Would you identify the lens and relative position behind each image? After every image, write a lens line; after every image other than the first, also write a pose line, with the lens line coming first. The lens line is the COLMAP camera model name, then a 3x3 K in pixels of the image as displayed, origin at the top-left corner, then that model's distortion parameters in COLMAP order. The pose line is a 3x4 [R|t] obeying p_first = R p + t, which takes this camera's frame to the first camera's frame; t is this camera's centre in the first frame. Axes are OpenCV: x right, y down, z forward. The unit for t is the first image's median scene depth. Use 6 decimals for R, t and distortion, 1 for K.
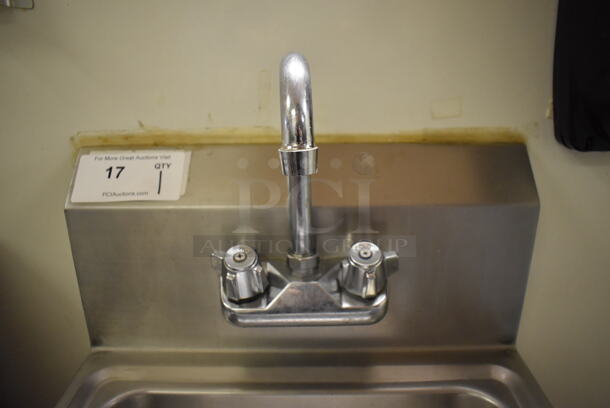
lens RADIAL K [[476.6, 0, 305.0], [0, 476.6, 204.0], [0, 0, 1]] dist [-0.110699, 0.032408]
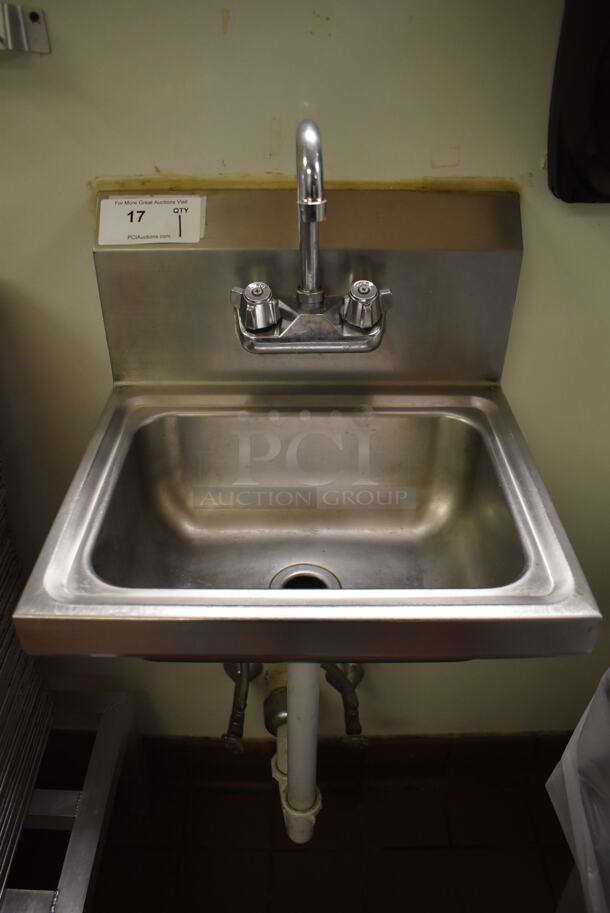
lens RADIAL K [[713.3, 0, 300.8], [0, 713.3, 468.7], [0, 0, 1]] dist [-0.110699, 0.032408]
pose [[0.999914, 0.005722, 0.011796, -0.043420], [-0.008865, 0.957975, 0.286714, 0.024662], [-0.009659, -0.286794, 0.957944, -0.740755]]
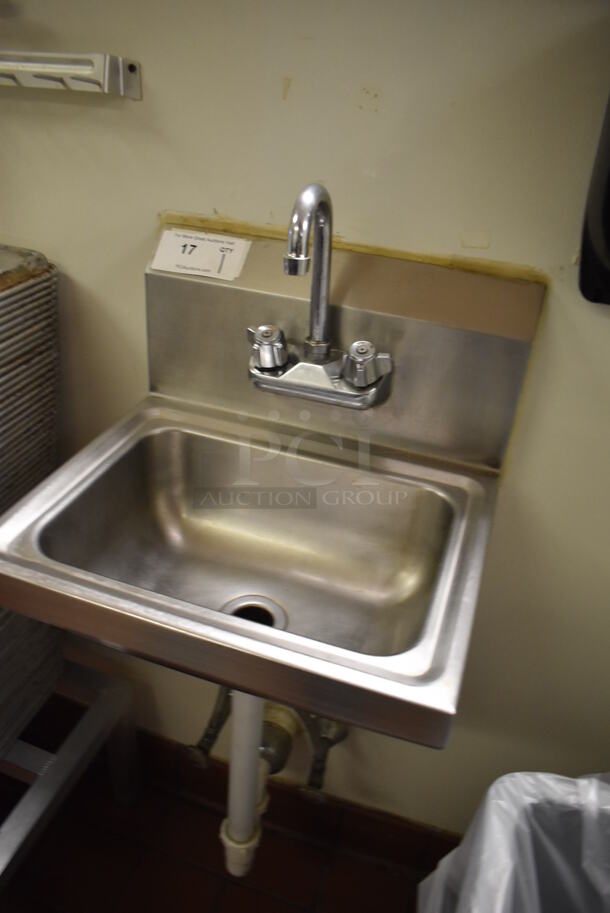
lens RADIAL K [[713.3, 0, 300.8], [0, 713.3, 468.7], [0, 0, 1]] dist [-0.110699, 0.032408]
pose [[0.946364, 0.231461, -0.225436, 0.420955], [-0.177554, 0.955479, 0.235660, -0.006280], [0.269945, -0.182993, 0.945327, -0.763285]]
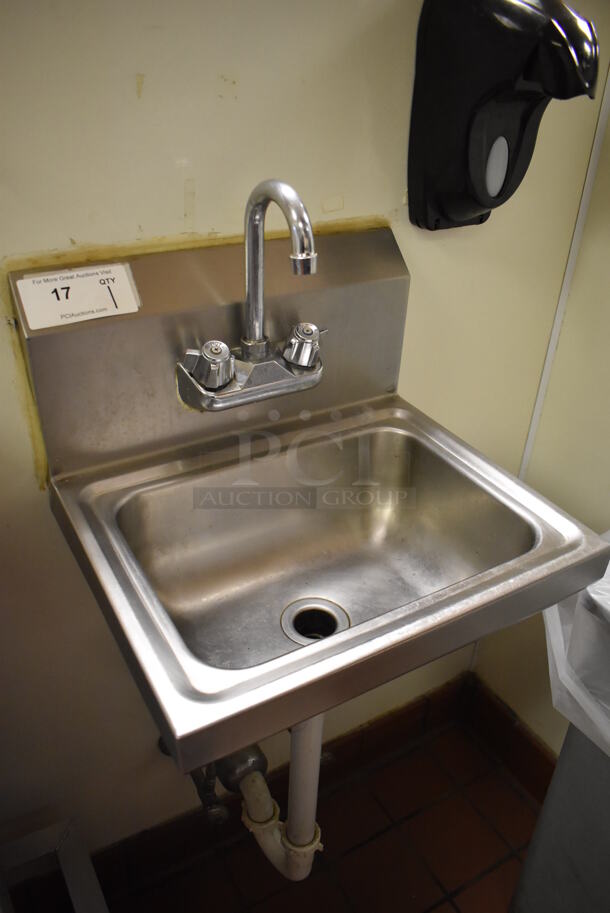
lens RADIAL K [[713.3, 0, 300.8], [0, 713.3, 468.7], [0, 0, 1]] dist [-0.110699, 0.032408]
pose [[0.860565, -0.237213, 0.450730, -0.751819], [0.122444, 0.955326, 0.268998, -0.051897], [-0.494404, -0.176301, 0.851166, -0.602605]]
